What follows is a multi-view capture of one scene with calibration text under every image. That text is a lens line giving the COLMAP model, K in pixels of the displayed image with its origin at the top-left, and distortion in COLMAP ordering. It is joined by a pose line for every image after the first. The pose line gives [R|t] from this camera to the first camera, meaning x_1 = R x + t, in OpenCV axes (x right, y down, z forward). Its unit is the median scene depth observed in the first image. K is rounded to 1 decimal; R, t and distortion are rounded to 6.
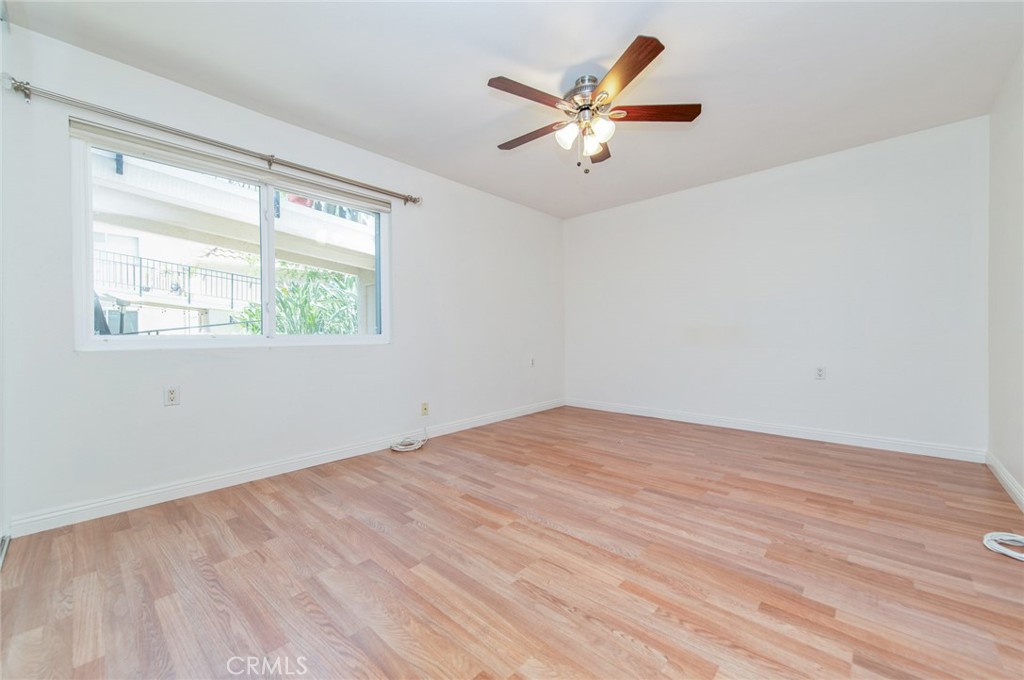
lens RADIAL K [[403.0, 0, 497.6], [0, 403.0, 339.8], [0, 0, 1]] dist [0.014631, -0.004012]
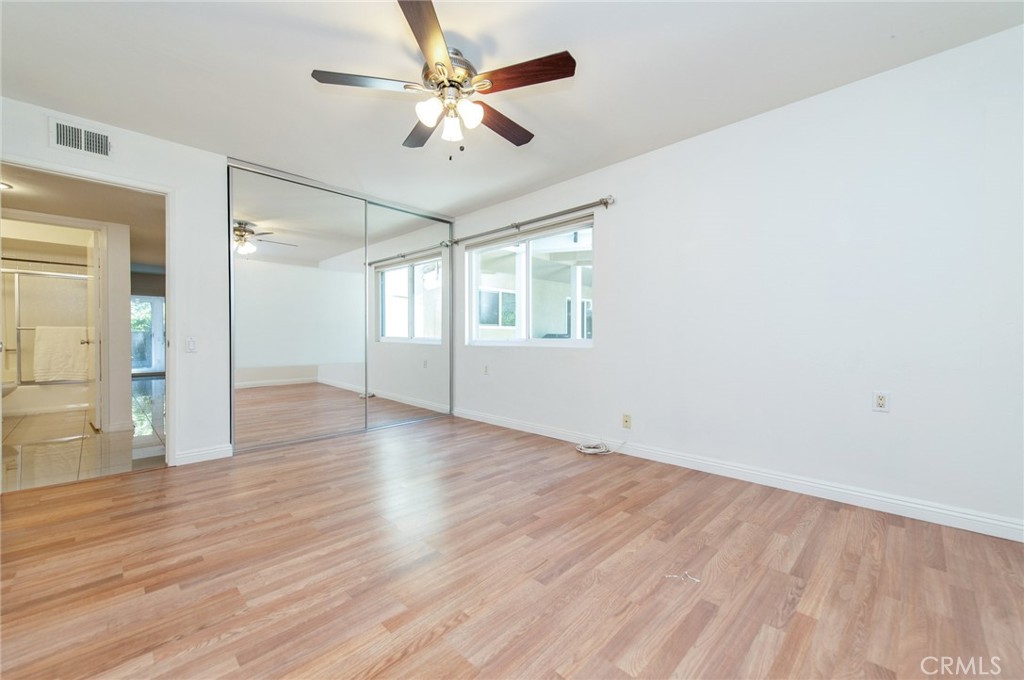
lens RADIAL K [[403.0, 0, 520.7], [0, 403.0, 333.7], [0, 0, 1]] dist [0.014631, -0.004012]
pose [[-0.004193, 0.001287, -0.999990, 1.063374], [-0.016247, 0.999867, 0.001355, -0.033631], [0.999859, 0.016253, -0.004172, 1.107327]]
